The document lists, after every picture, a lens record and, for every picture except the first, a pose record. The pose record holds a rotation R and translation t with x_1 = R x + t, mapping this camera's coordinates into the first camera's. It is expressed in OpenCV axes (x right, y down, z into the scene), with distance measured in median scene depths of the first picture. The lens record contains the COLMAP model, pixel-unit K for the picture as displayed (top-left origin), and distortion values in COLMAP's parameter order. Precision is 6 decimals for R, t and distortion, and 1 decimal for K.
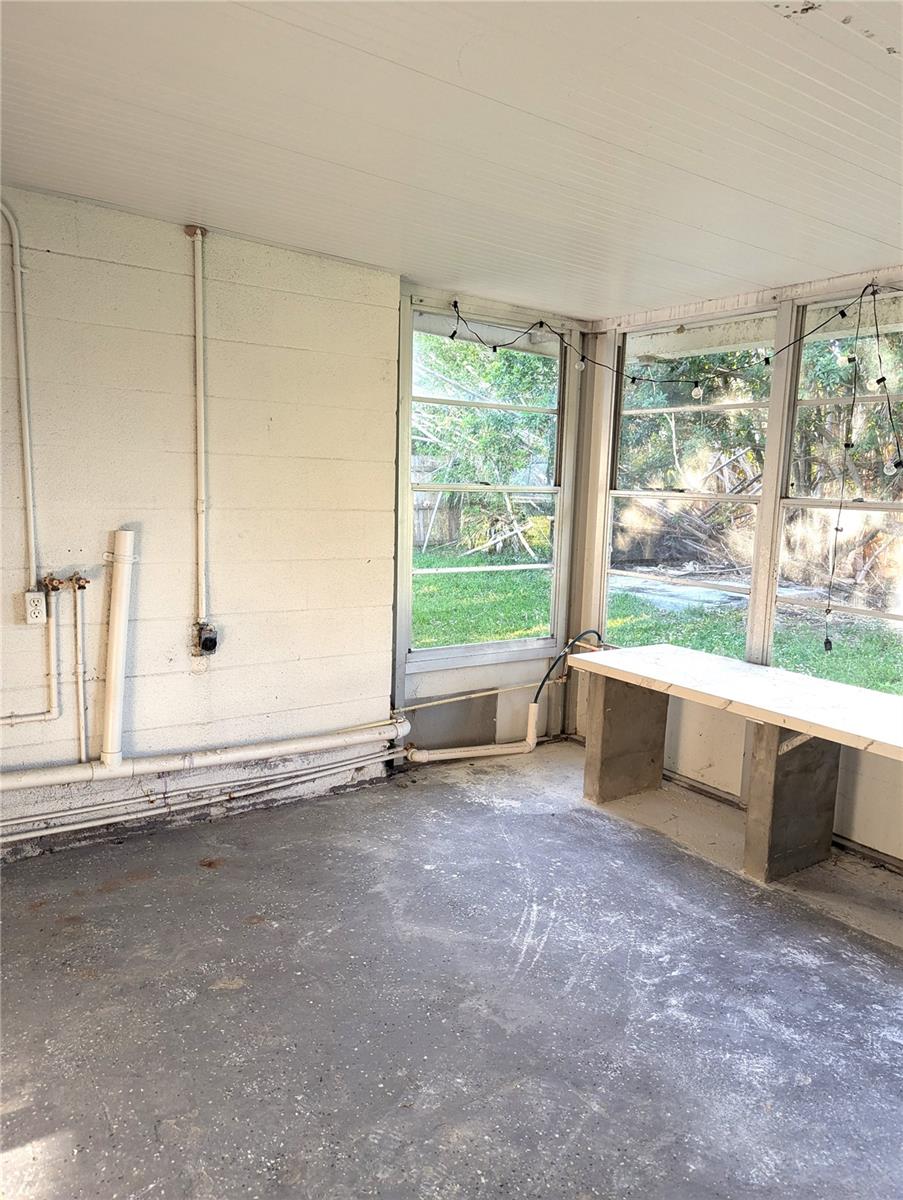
lens RADIAL K [[886.3, 0, 453.3], [0, 886.3, 618.6], [0, 0, 1]] dist [0.066846, -0.060824]
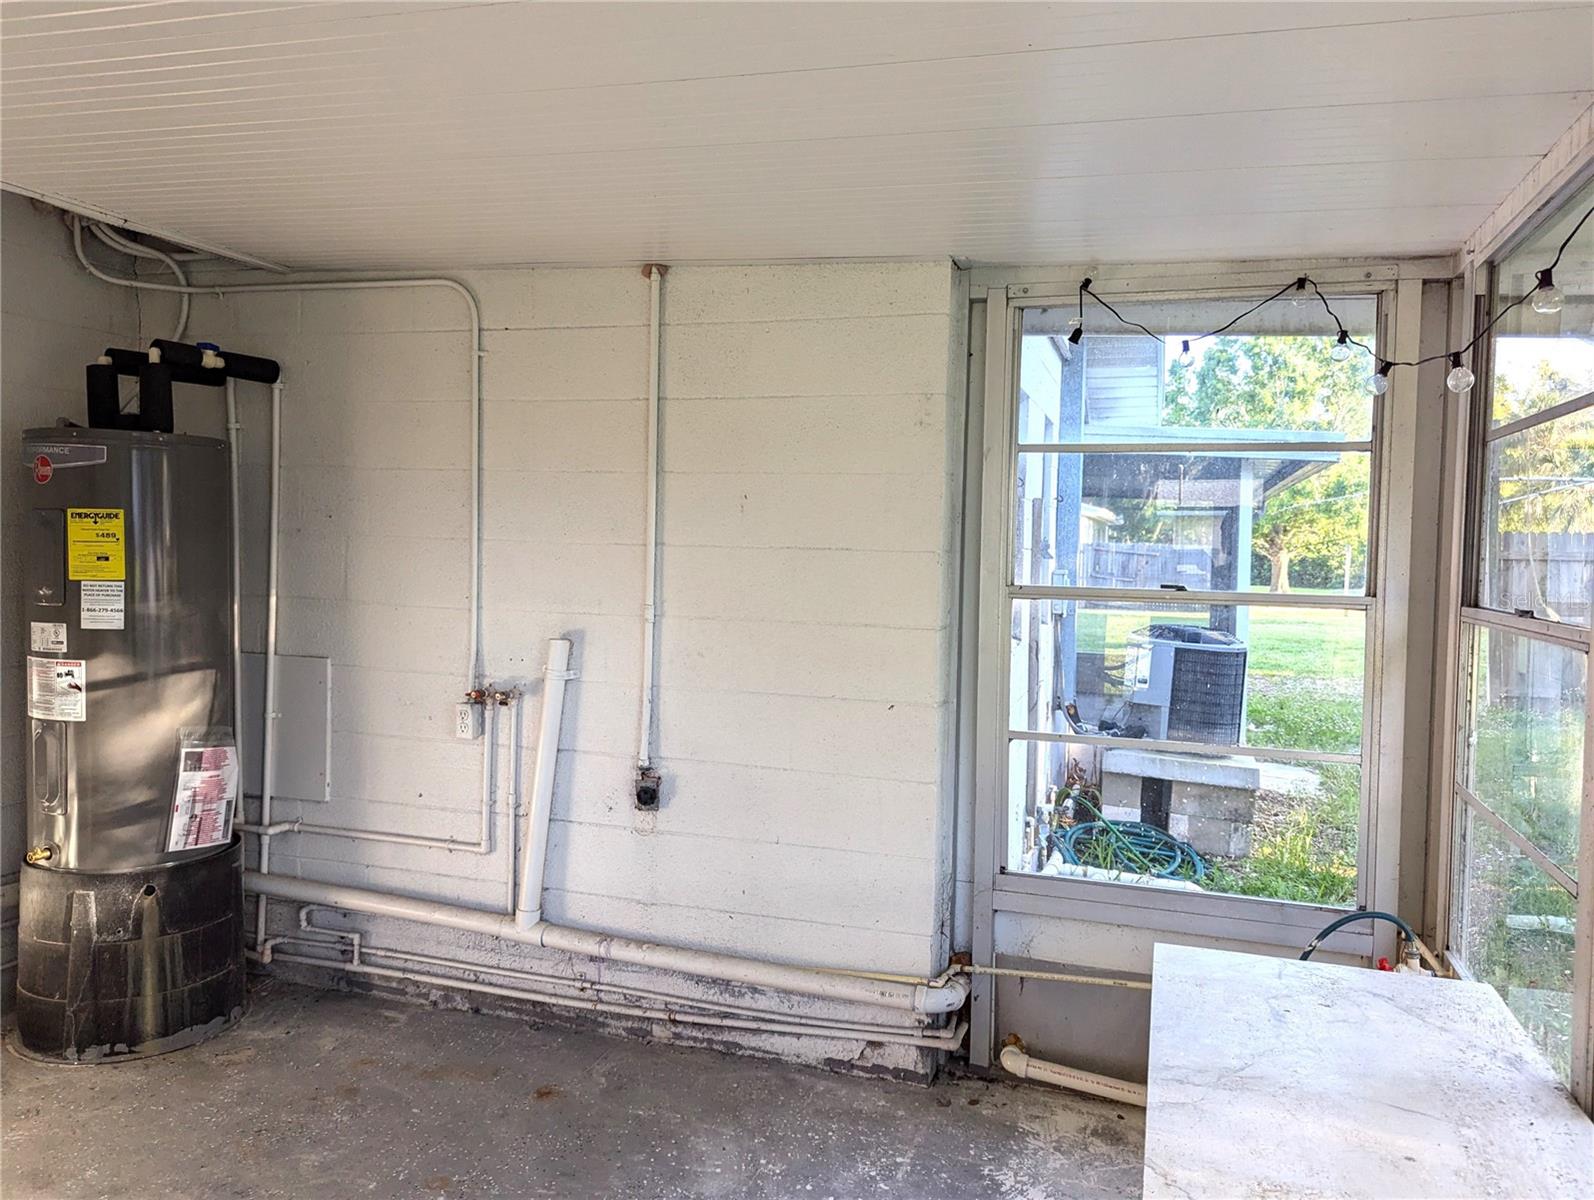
lens RADIAL K [[1177.3, 0, 797.0], [0, 1177.3, 600.0], [0, 0, 1]] dist [0.066846, -0.060824]
pose [[0.598945, 0.022869, -0.800463, 0.578764], [-0.129429, 0.989214, -0.068584, -0.080994], [0.790261, 0.144681, 0.595445, 0.477130]]
